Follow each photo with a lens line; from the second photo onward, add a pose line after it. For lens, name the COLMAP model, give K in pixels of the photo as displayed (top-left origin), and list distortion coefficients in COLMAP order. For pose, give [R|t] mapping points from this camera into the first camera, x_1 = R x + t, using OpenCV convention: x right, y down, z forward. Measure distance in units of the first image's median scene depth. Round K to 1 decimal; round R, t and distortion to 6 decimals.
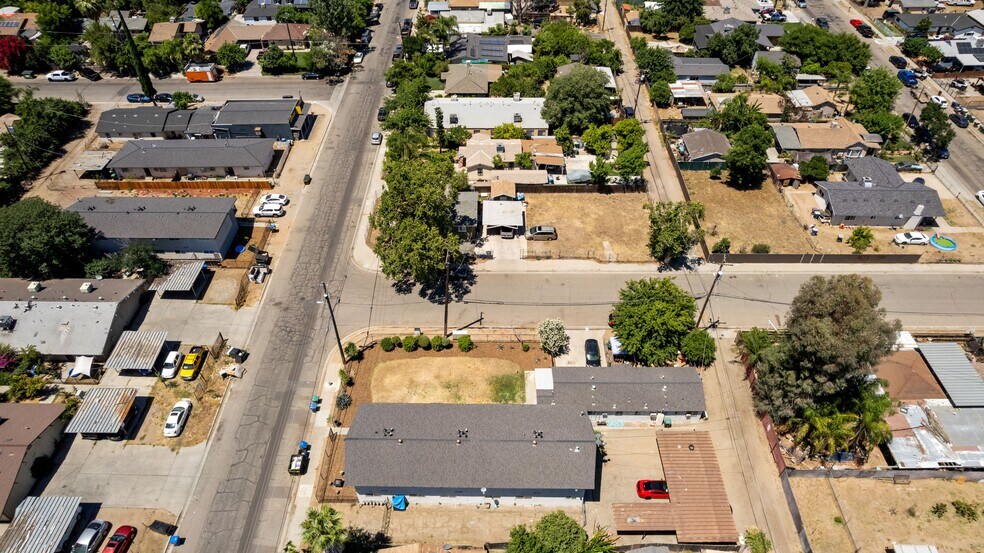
lens RADIAL K [[630.7, 0, 494.0], [0, 630.7, 275.0], [0, 0, 1]] dist [-0.085029, 0.077004]
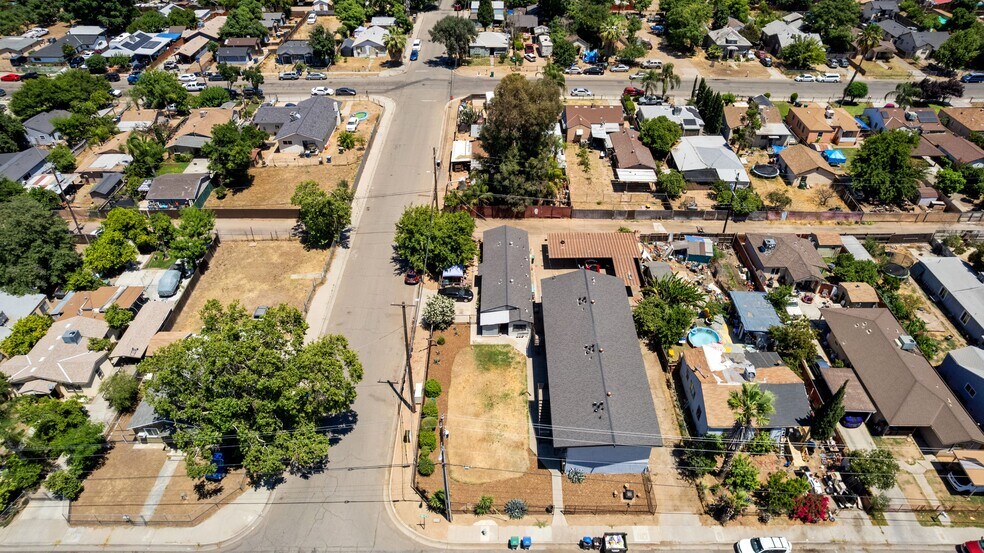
lens RADIAL K [[630.7, 0, 494.0], [0, 630.7, 275.0], [0, 0, 1]] dist [-0.085029, 0.077004]
pose [[-0.005289, -0.605669, 0.795699, -0.489848], [0.685181, 0.577372, 0.444038, -0.233388], [-0.728354, 0.547546, 0.411939, 0.396004]]
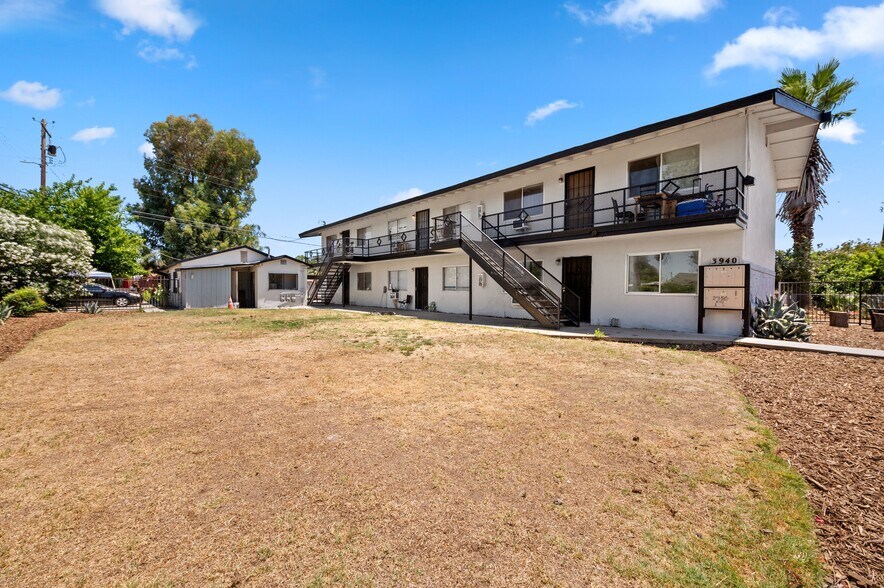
lens RADIAL K [[349.8, 0, 443.9], [0, 349.8, 299.4], [0, 0, 1]] dist [-0.007743, -0.000048]
pose [[-0.687527, -0.020254, 0.725876, -0.154108], [0.493357, 0.720448, 0.487395, 0.093632], [-0.532827, 0.693214, -0.485335, 0.750166]]
